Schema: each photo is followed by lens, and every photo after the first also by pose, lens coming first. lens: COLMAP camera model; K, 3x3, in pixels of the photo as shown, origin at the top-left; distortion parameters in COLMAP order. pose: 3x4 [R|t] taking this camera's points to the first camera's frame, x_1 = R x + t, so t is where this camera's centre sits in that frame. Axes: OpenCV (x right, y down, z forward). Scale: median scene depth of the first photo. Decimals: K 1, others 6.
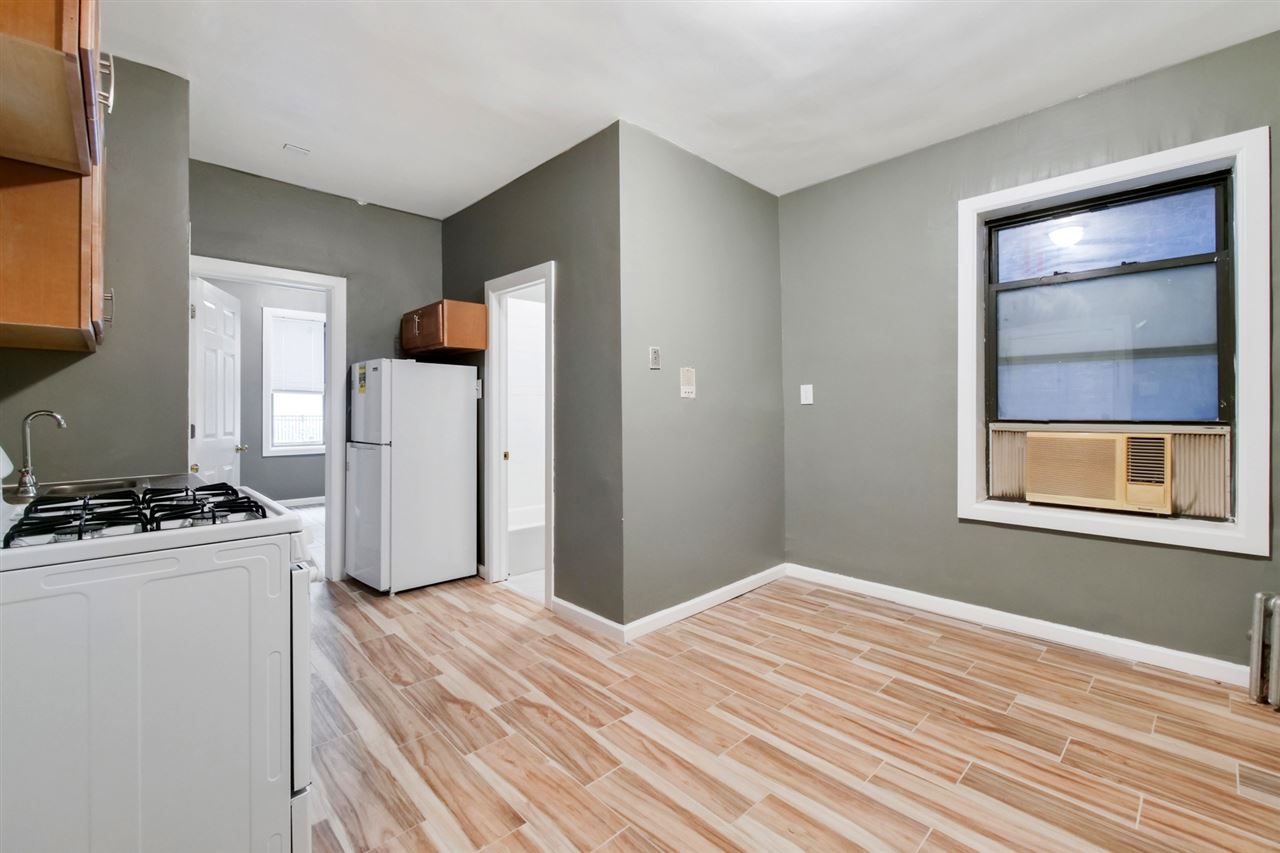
lens RADIAL K [[537.3, 0, 632.3], [0, 537.3, 419.3], [0, 0, 1]] dist [0.002729, -0.000019]
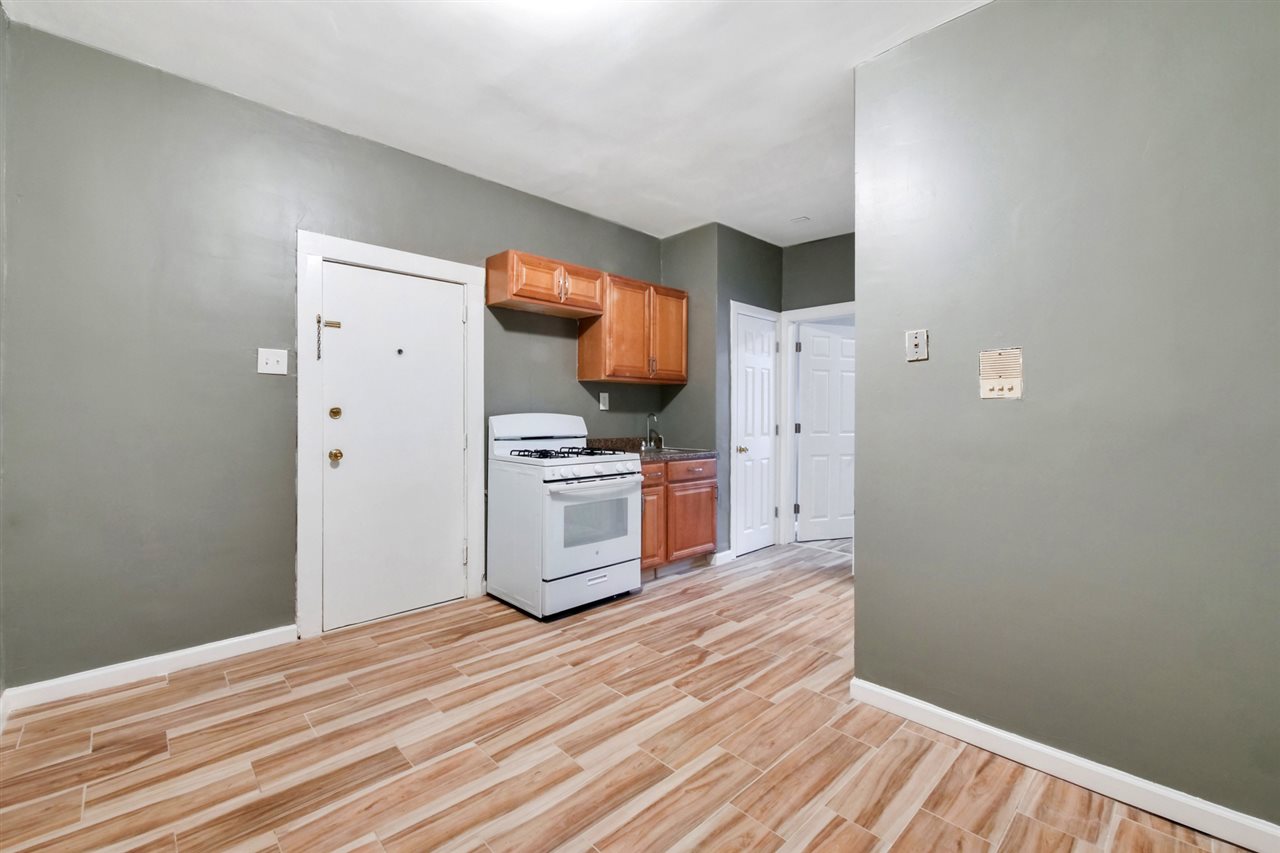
lens RADIAL K [[537.3, 0, 642.2], [0, 537.3, 421.8], [0, 0, 1]] dist [0.002729, -0.000019]
pose [[0.014181, 0.016464, -0.999764, 0.931873], [-0.017879, 0.999709, 0.016210, -0.020980], [0.999740, 0.017645, 0.014471, 0.758641]]
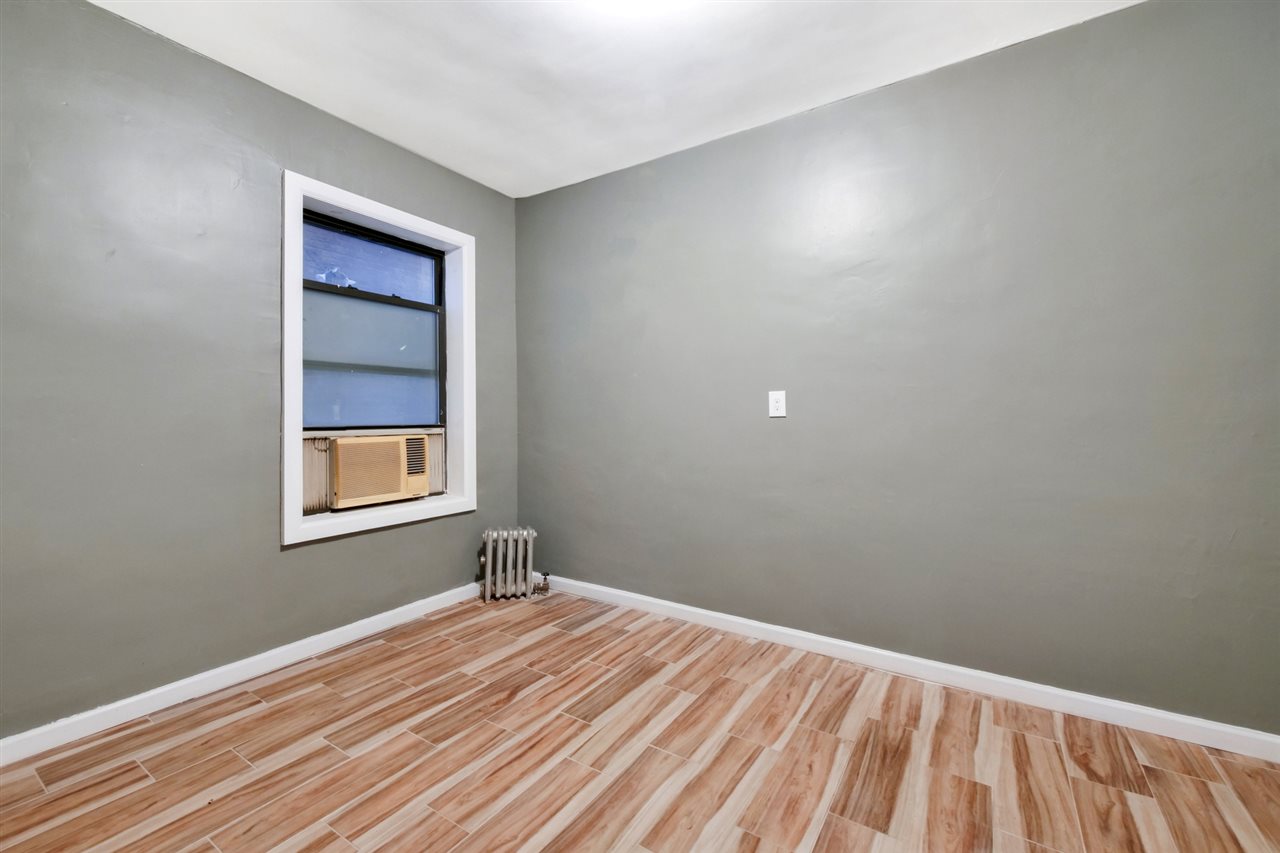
lens RADIAL K [[537.3, 0, 641.4], [0, 537.3, 413.3], [0, 0, 1]] dist [0.002729, -0.000019]
pose [[-0.246538, 0.004868, 0.969121, -0.434868], [0.014156, 0.999899, -0.001422, -0.016977], [-0.969030, 0.013368, -0.246582, 0.843511]]
